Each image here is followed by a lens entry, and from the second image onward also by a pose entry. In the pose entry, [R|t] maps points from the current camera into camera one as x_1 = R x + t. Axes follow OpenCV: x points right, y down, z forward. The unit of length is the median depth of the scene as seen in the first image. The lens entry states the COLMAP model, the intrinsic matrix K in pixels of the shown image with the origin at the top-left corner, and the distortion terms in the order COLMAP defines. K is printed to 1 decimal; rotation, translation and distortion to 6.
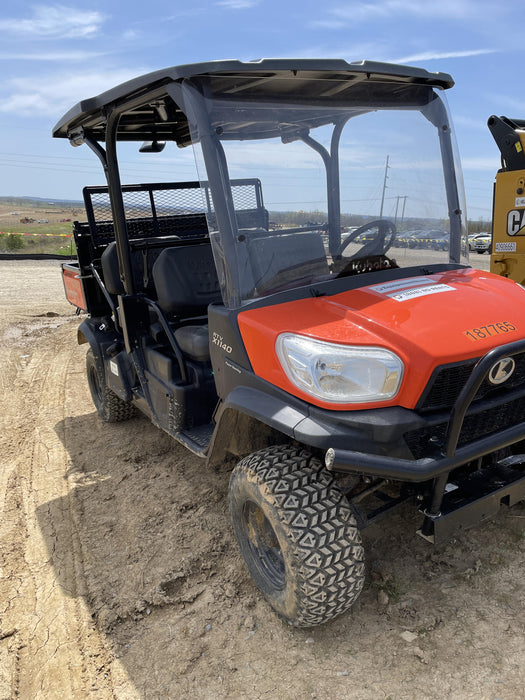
lens RADIAL K [[524.9, 0, 261.5], [0, 524.9, 360.4], [0, 0, 1]] dist [0.088391, -0.109168]
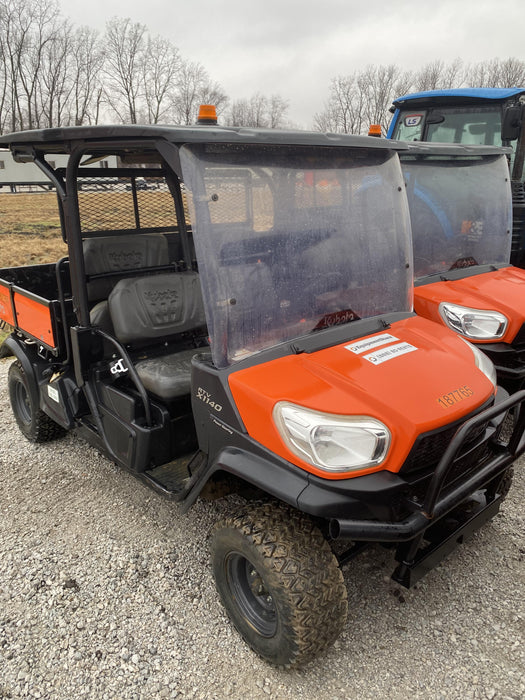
lens RADIAL K [[524.9, 0, 261.5], [0, 524.9, 360.4], [0, 0, 1]] dist [0.088391, -0.109168]
pose [[0.978860, 0.013133, 0.204110, -0.156457], [-0.020569, 0.999198, 0.034355, -0.124215], [-0.203495, -0.037827, 0.978345, -0.012274]]
